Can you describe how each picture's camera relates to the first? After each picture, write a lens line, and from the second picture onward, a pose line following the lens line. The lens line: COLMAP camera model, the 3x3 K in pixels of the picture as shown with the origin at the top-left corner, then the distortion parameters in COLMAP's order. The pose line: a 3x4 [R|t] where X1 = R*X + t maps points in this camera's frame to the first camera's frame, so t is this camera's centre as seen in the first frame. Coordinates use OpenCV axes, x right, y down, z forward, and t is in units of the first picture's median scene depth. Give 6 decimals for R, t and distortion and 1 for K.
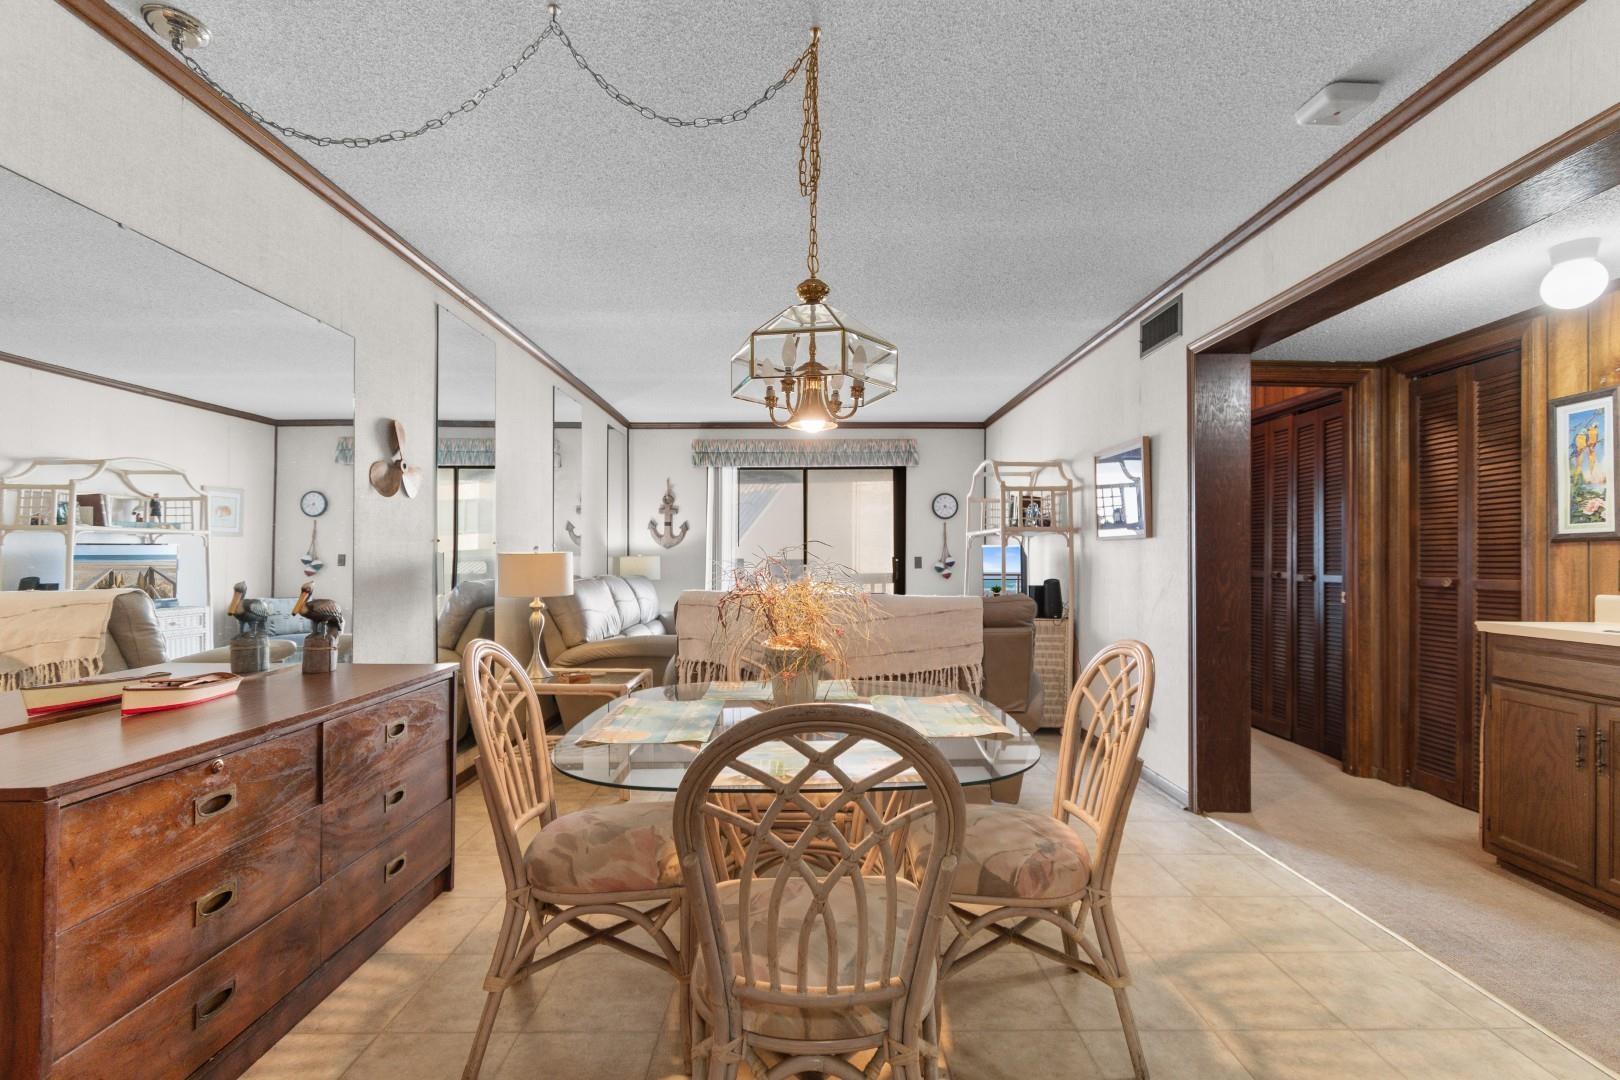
lens RADIAL K [[722.1, 0, 813.0], [0, 722.1, 554.4], [0, 0, 1]] dist [0.002759, 0.000200]
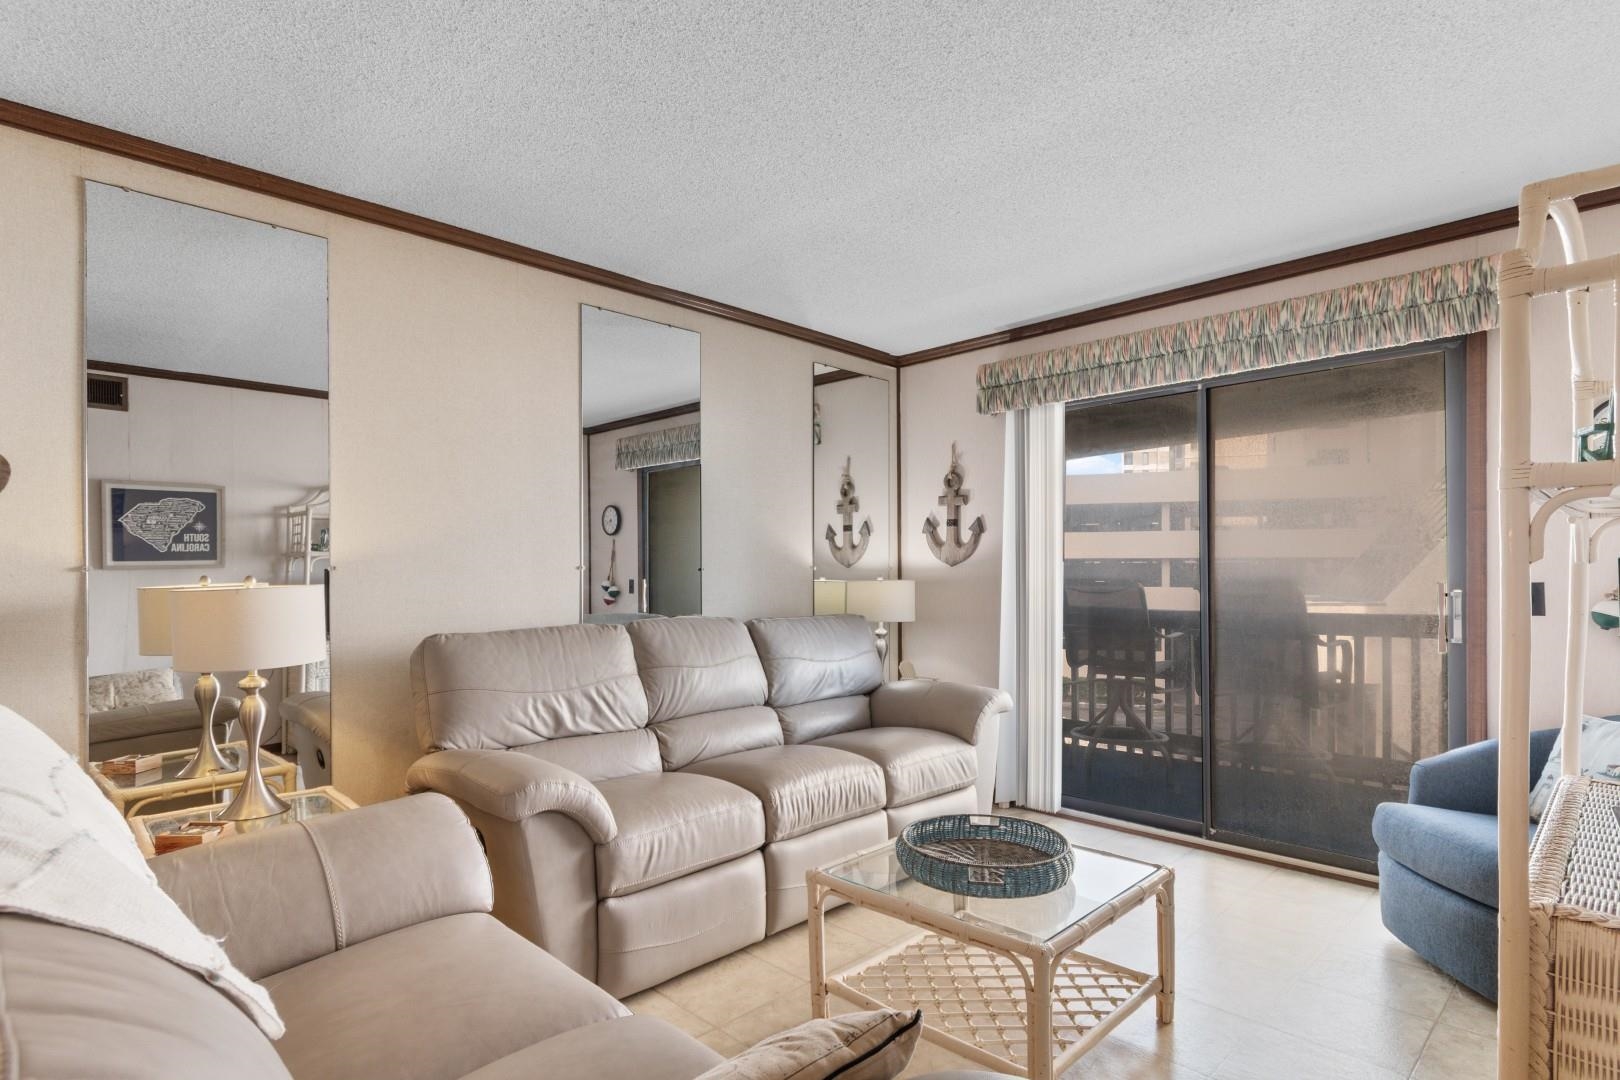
lens RADIAL K [[832.6, 0, 817.3], [0, 832.6, 579.1], [0, 0, 1]] dist [-0.000795, -0.000438]
pose [[0.698520, 0.002107, -0.715587, 0.491809], [0.003812, 0.999971, 0.006666, -0.006255], [0.715580, -0.007384, 0.698491, 1.163237]]
